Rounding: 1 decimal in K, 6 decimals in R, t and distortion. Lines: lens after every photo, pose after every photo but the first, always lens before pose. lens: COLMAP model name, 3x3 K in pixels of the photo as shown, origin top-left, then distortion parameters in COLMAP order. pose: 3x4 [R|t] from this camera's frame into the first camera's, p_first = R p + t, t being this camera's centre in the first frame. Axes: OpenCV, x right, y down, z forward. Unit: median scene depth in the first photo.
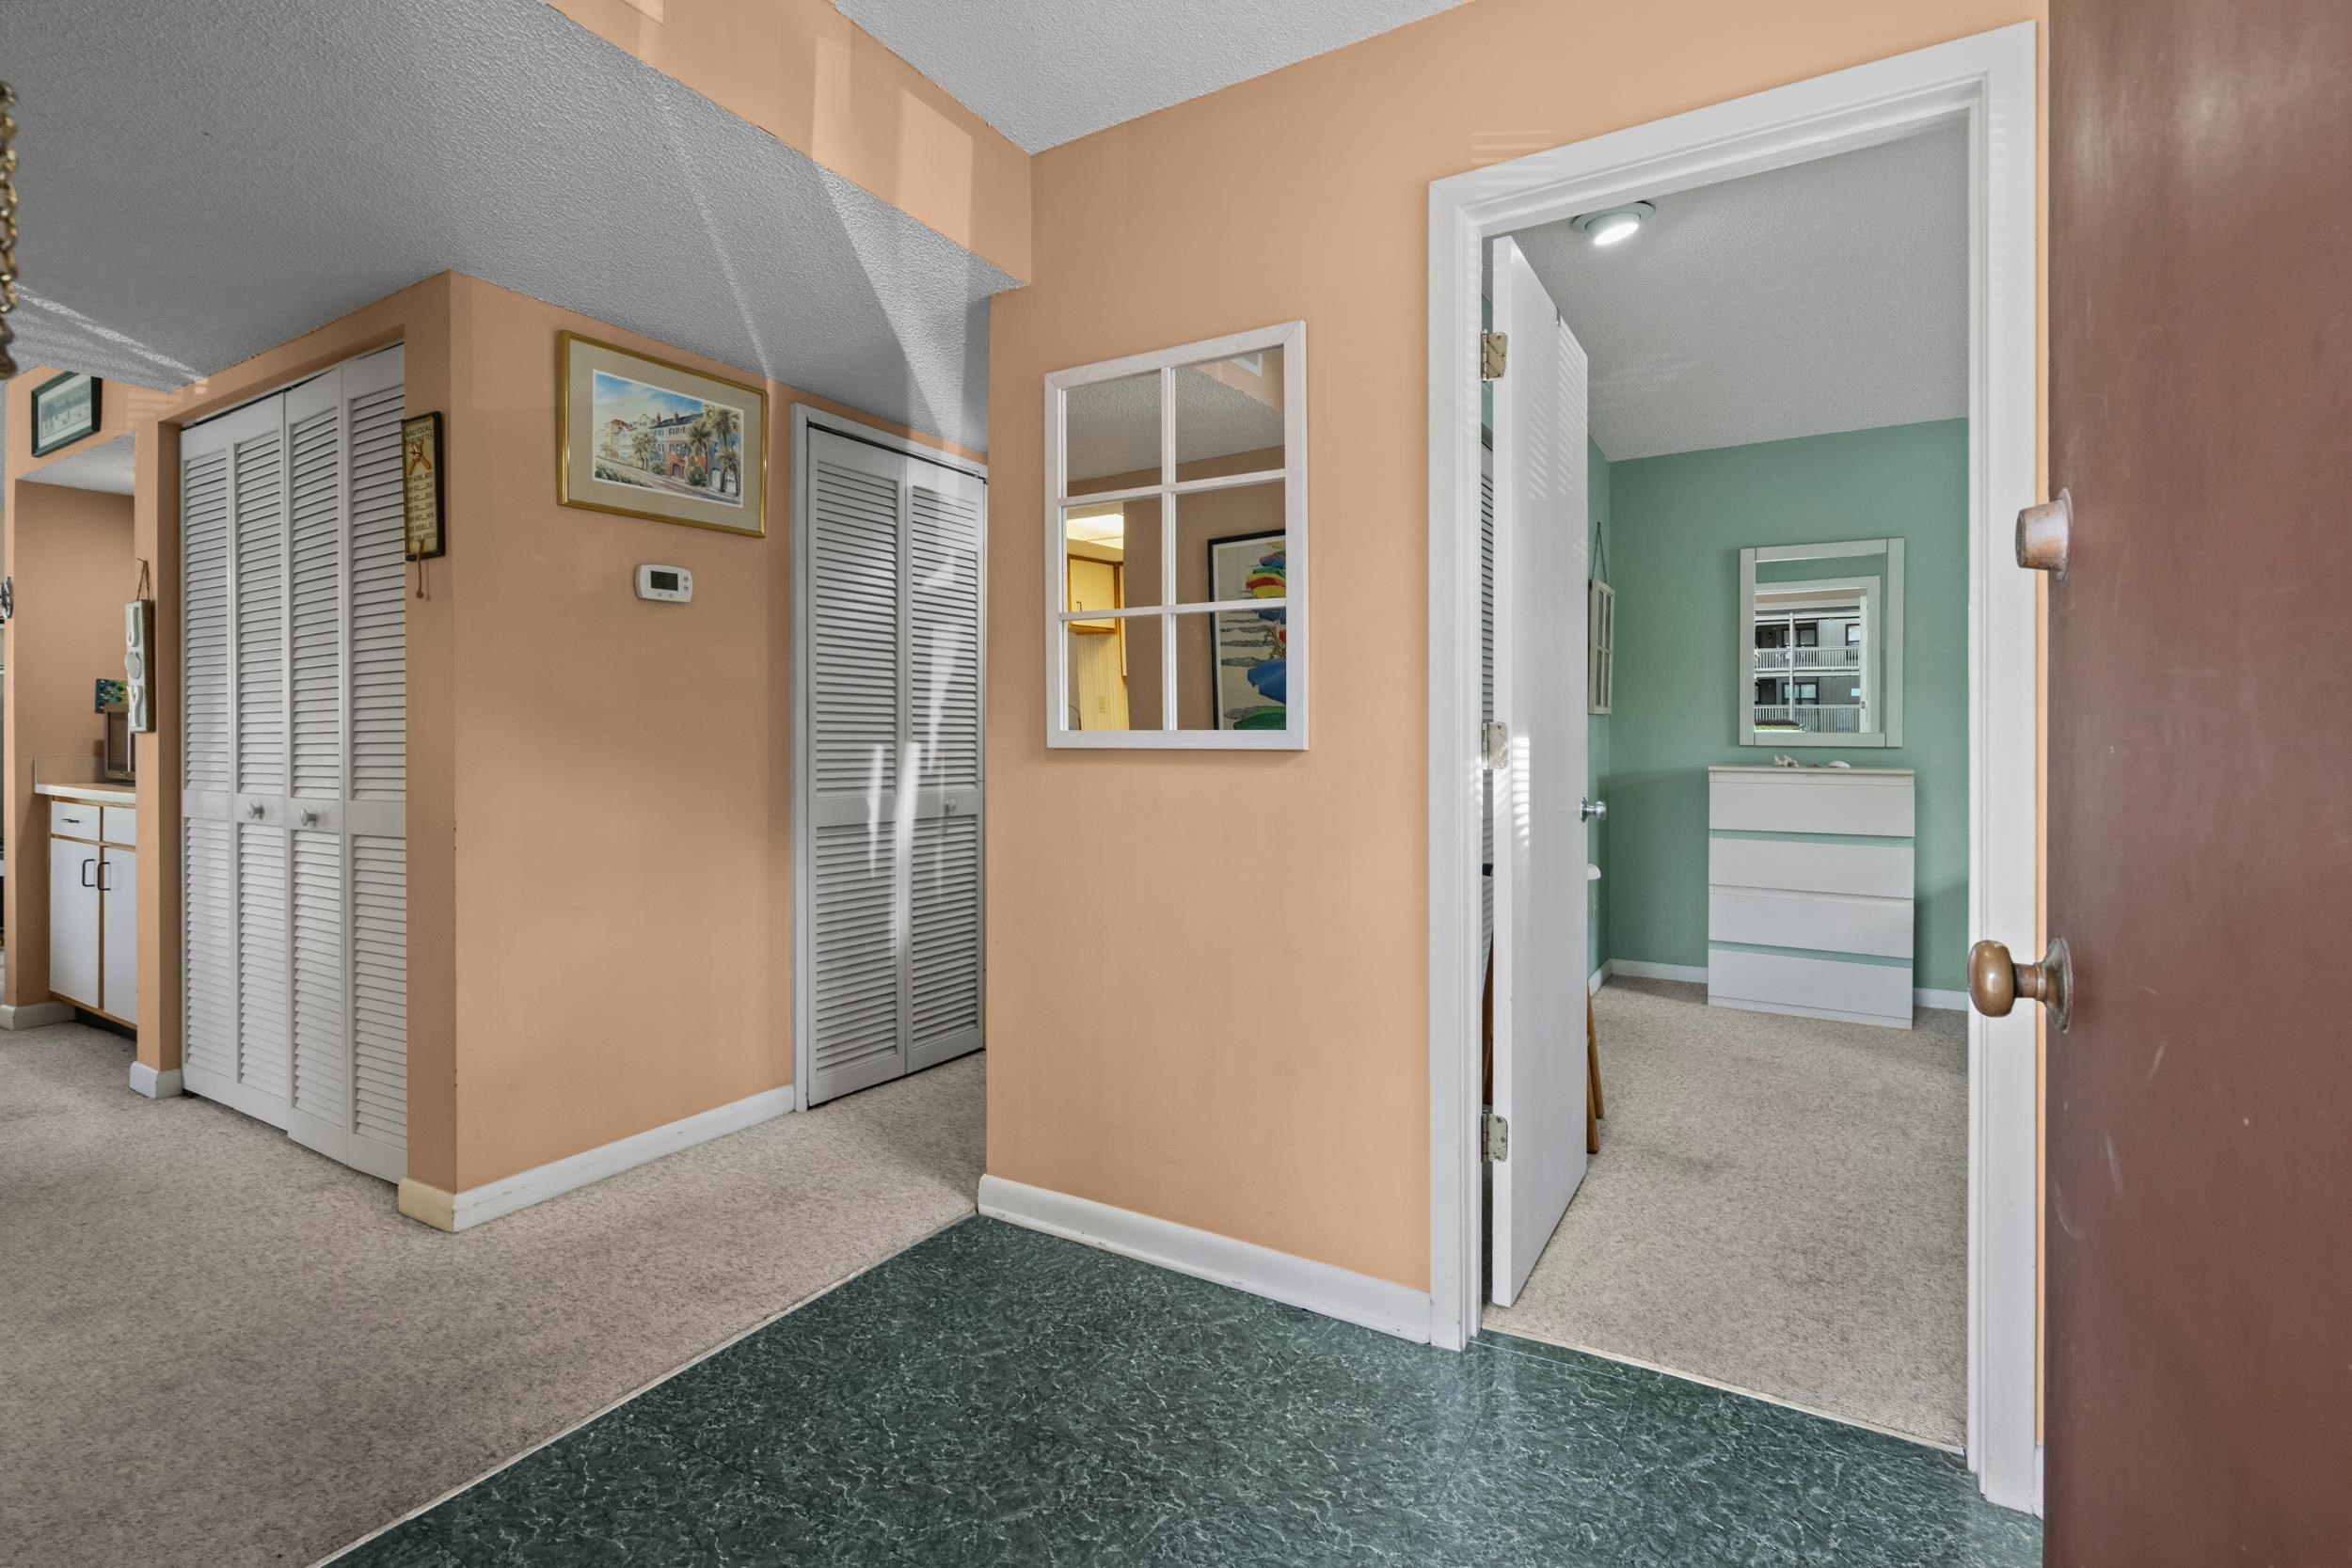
lens RADIAL K [[1100.6, 0, 1176.6], [0, 1100.6, 736.4], [0, 0, 1]] dist [-0.002404, -0.000221]
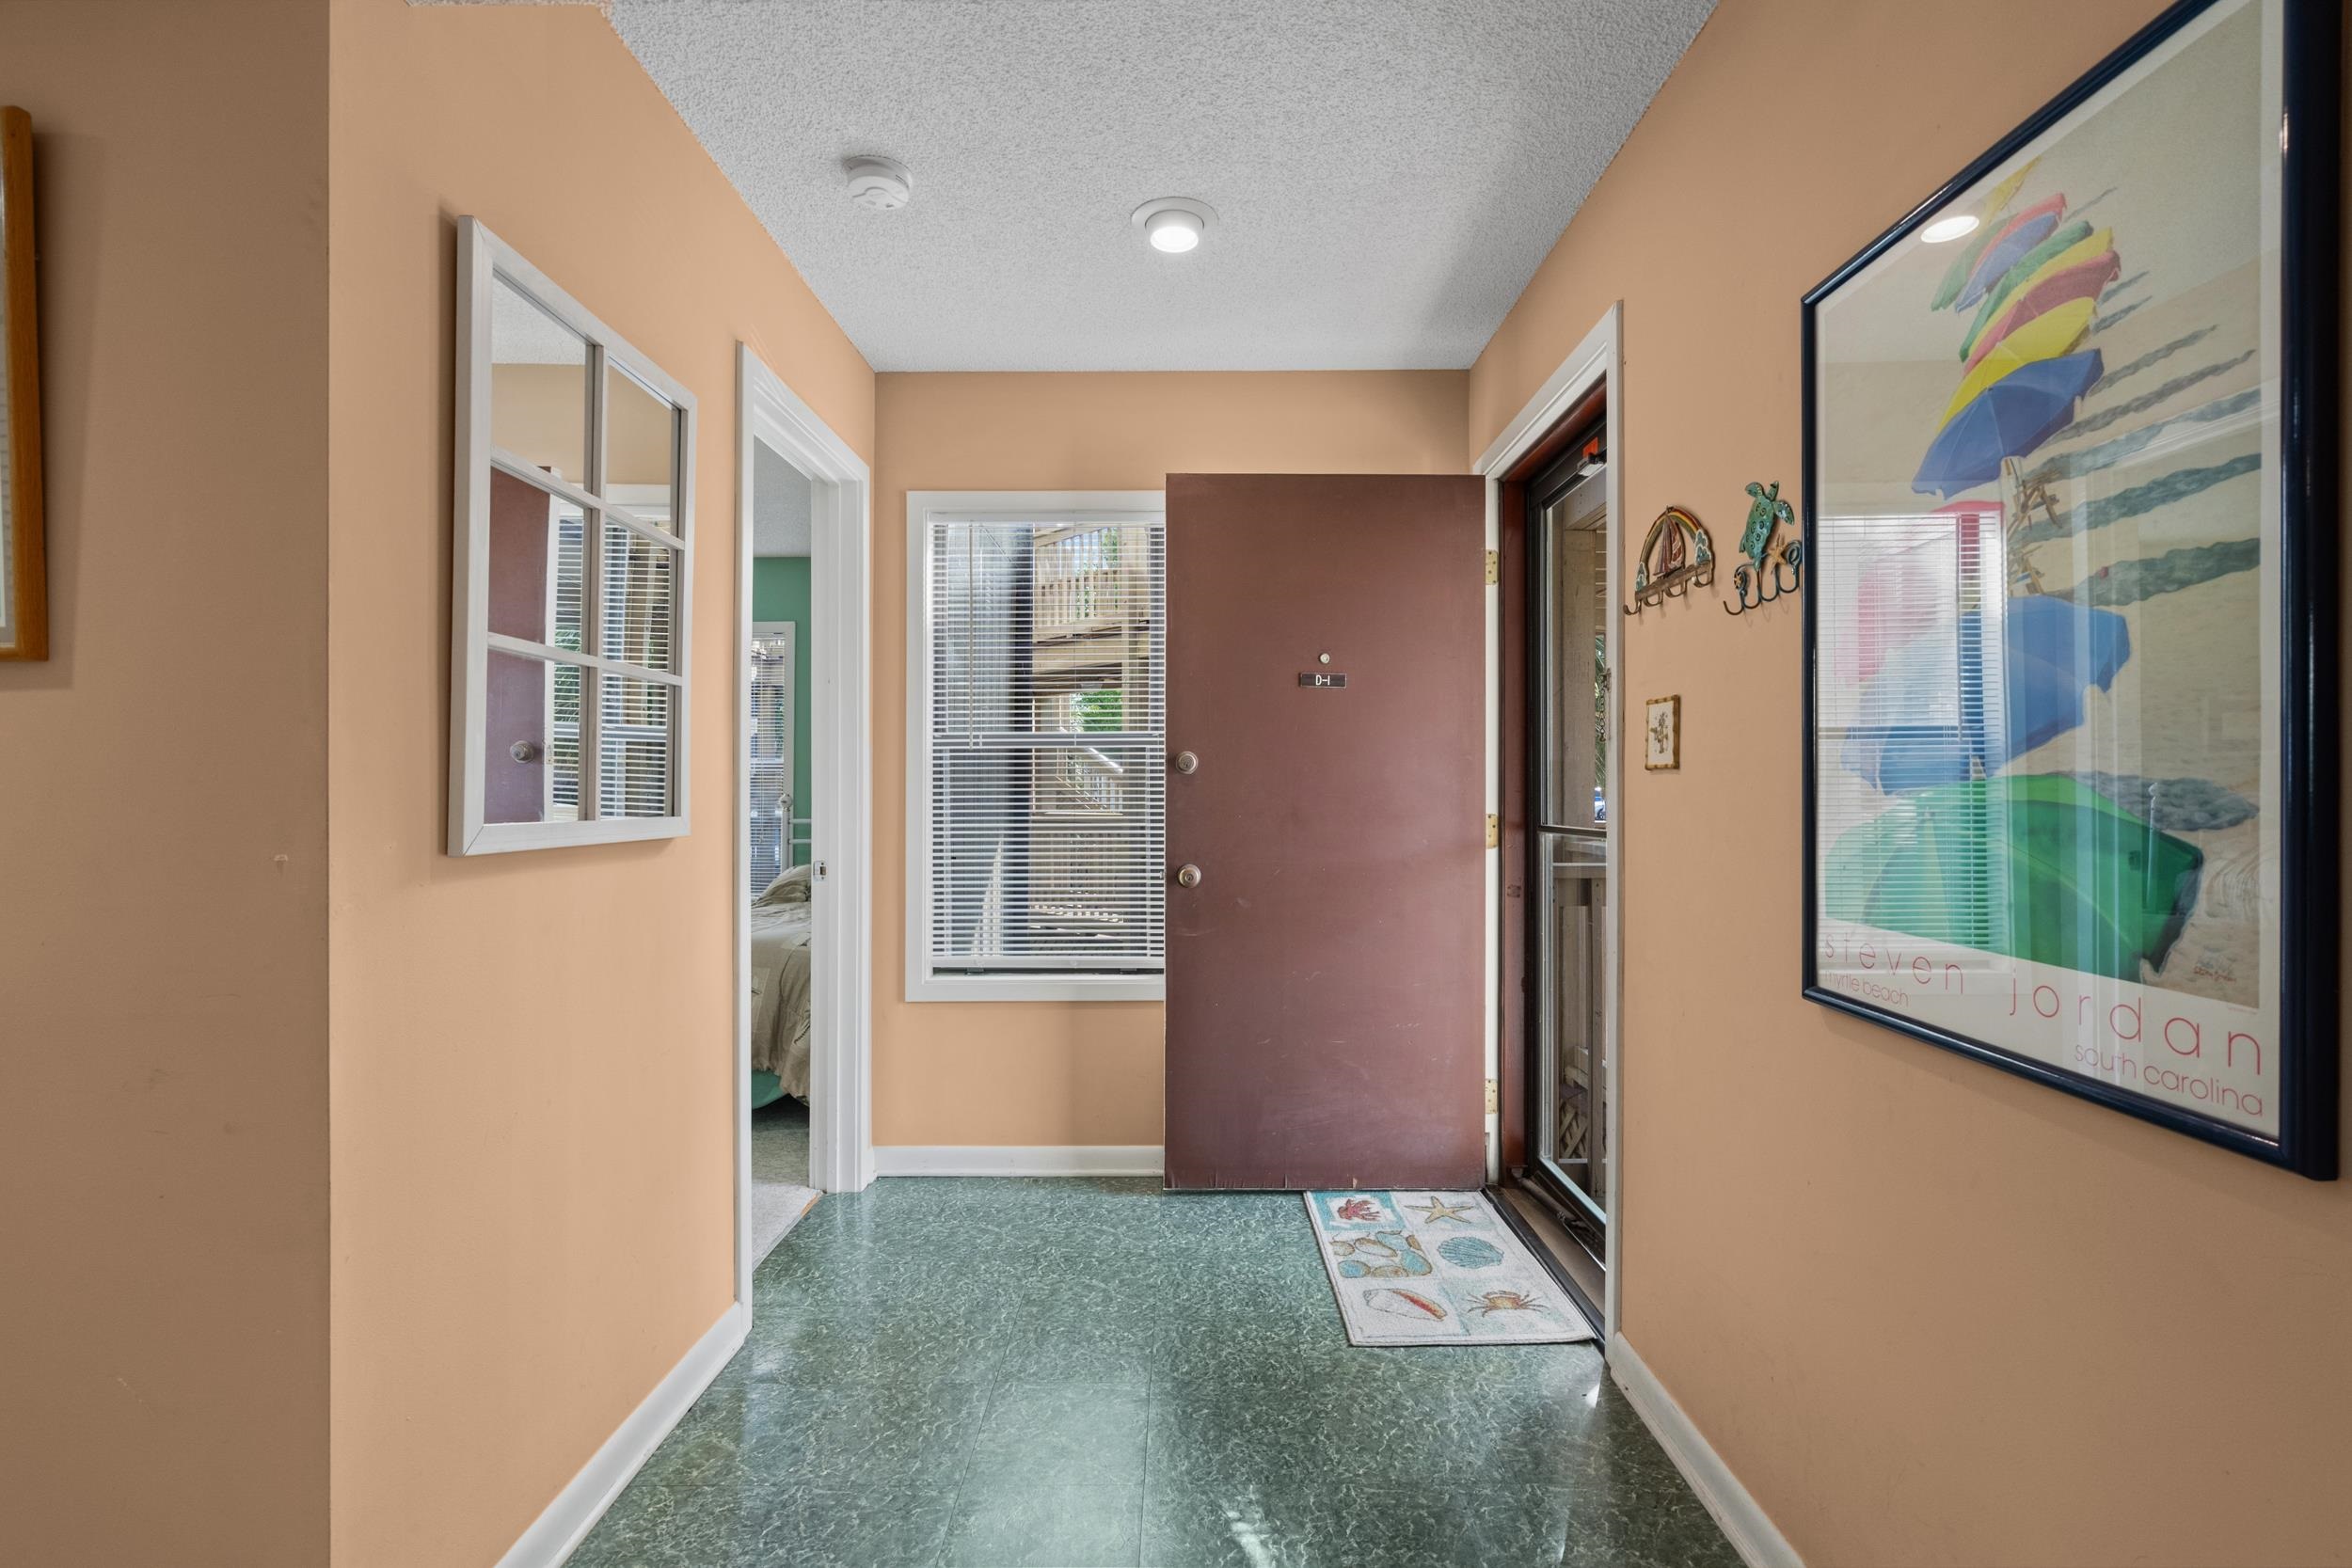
lens RADIAL K [[1042.4, 0, 1176.0], [0, 1042.4, 784.0], [0, 0, 1]] dist [0.000309, 0.000067]
pose [[-0.506019, -0.001083, 0.862521, -0.419562], [-0.001163, 0.999999, 0.000573, -0.016852], [-0.862521, -0.000713, -0.506020, 0.529432]]
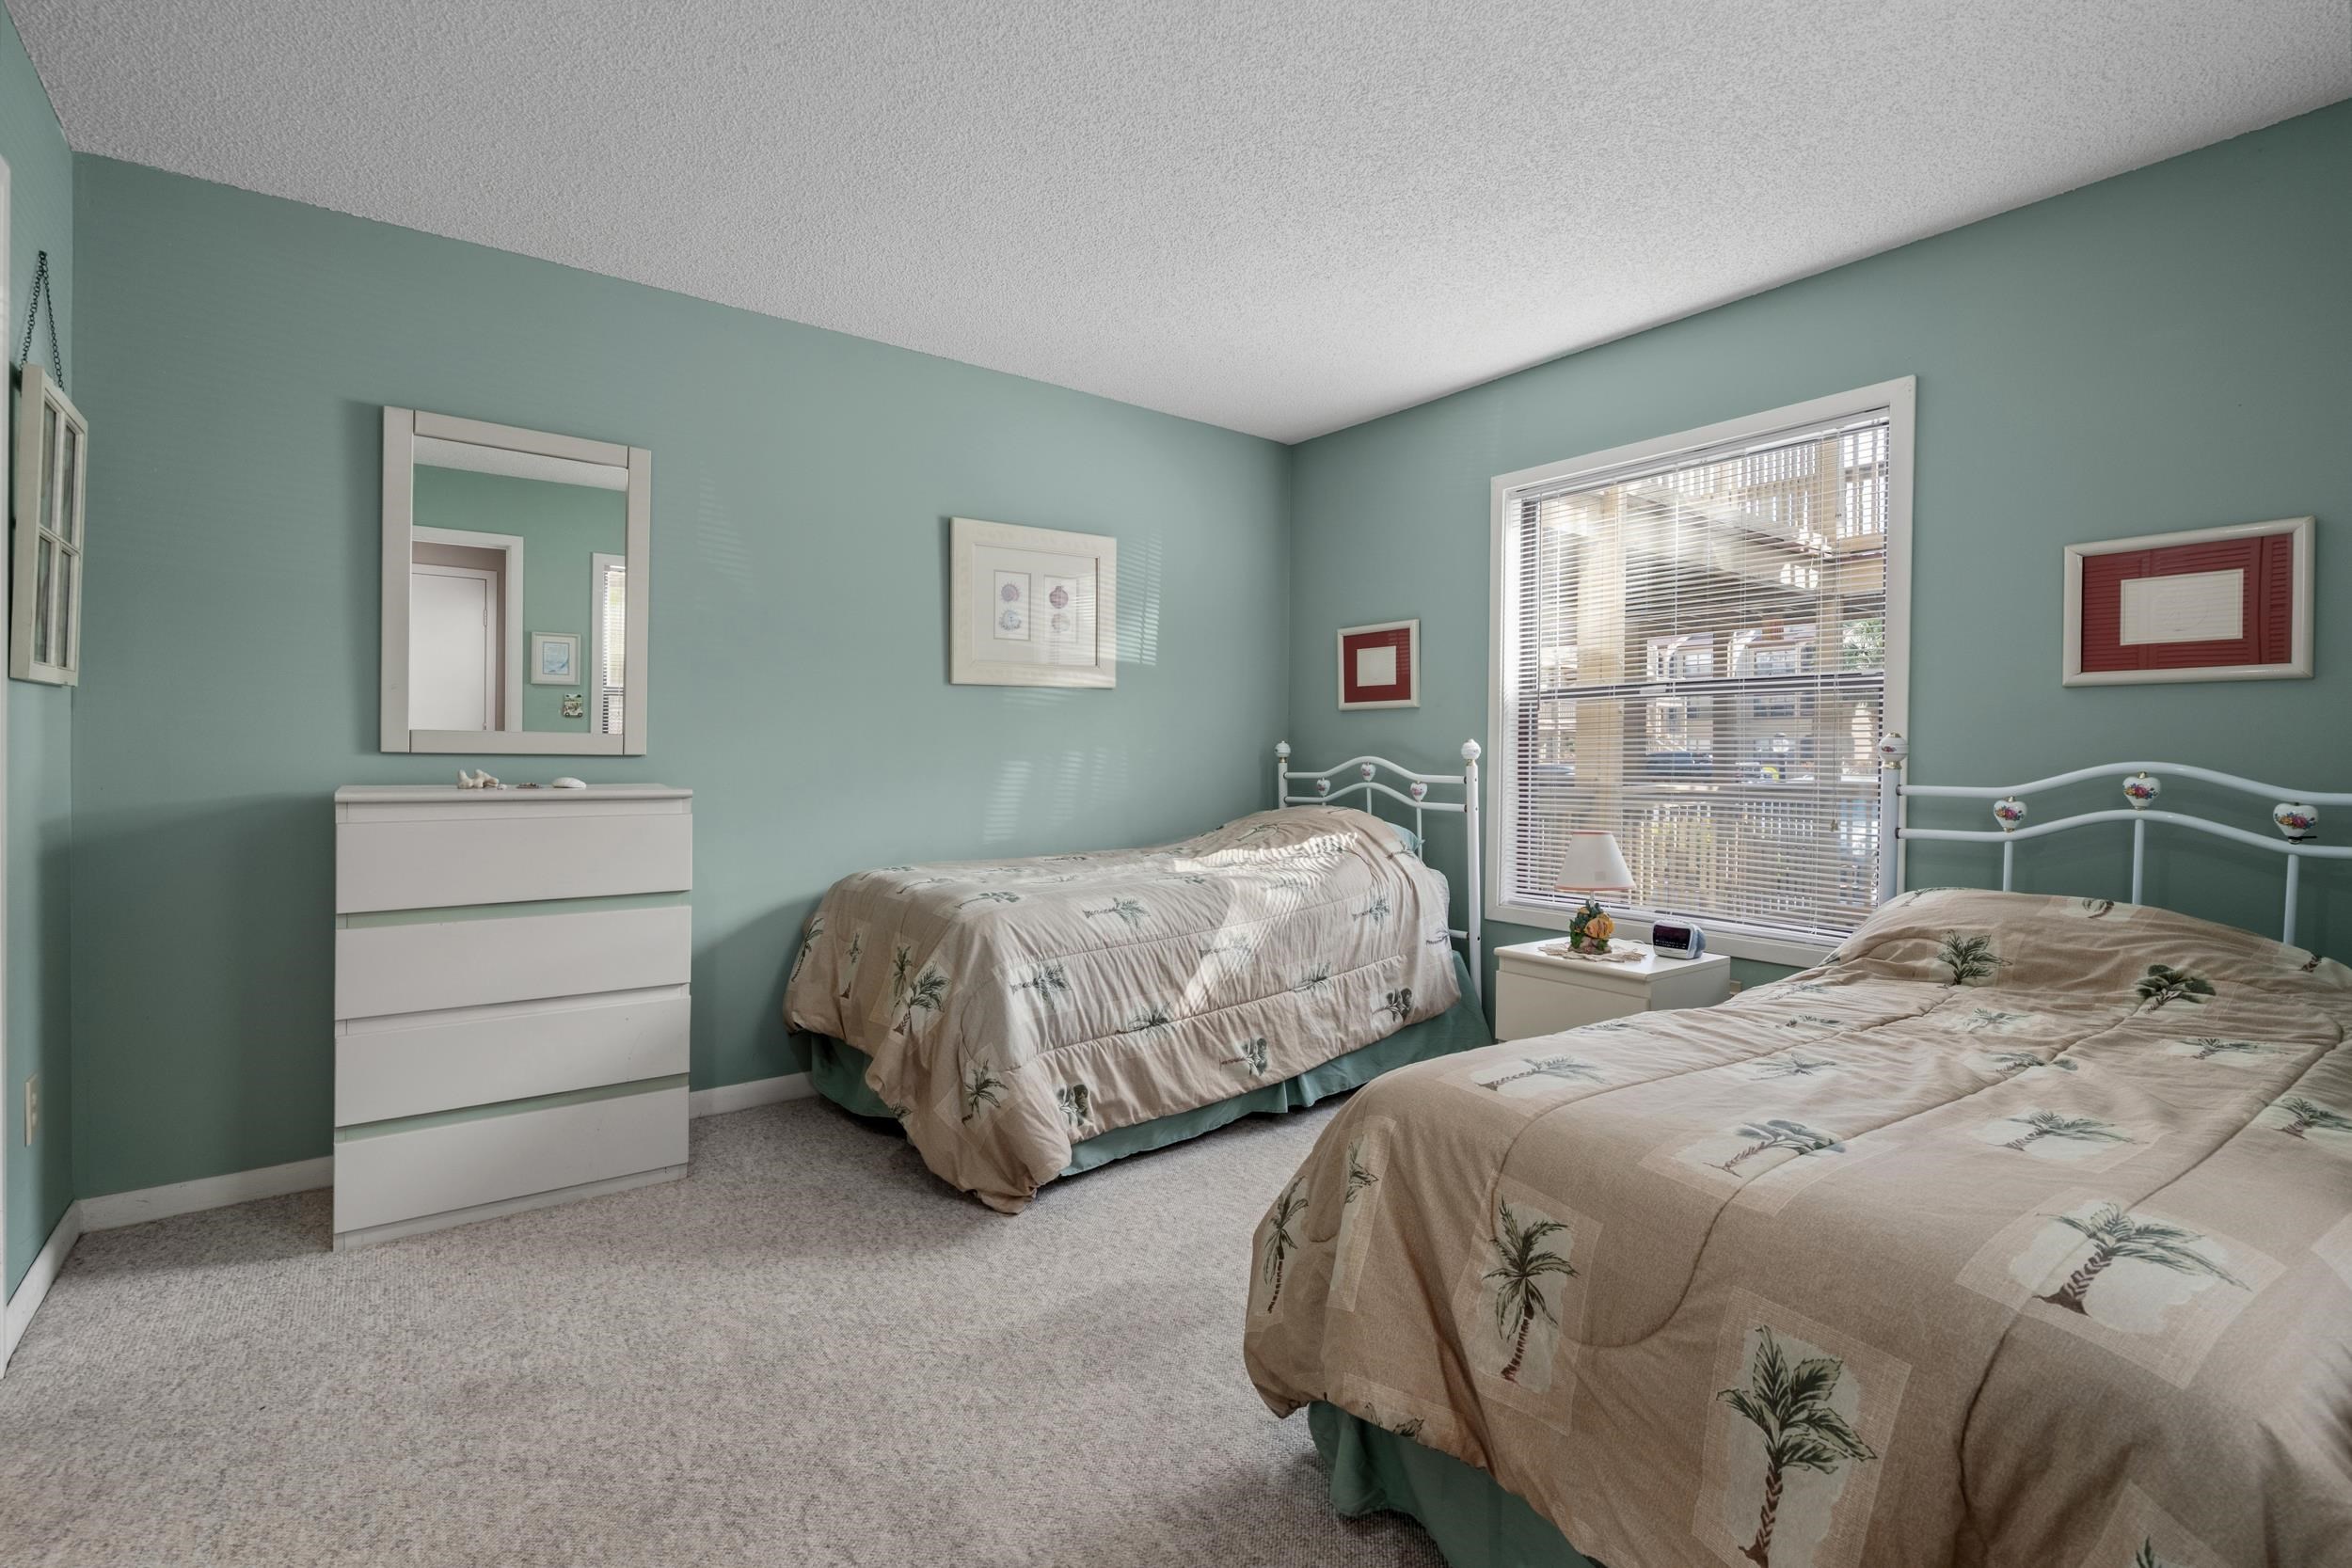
lens RADIAL K [[1068.4, 0, 1184.6], [0, 1068.4, 752.2], [0, 0, 1]] dist [0.000597, 0.000305]
pose [[0.377277, -0.003429, 0.926094, 0.171469], [-0.003308, 0.999982, 0.005050, 0.003750], [-0.926094, -0.004969, 0.377259, 0.446467]]
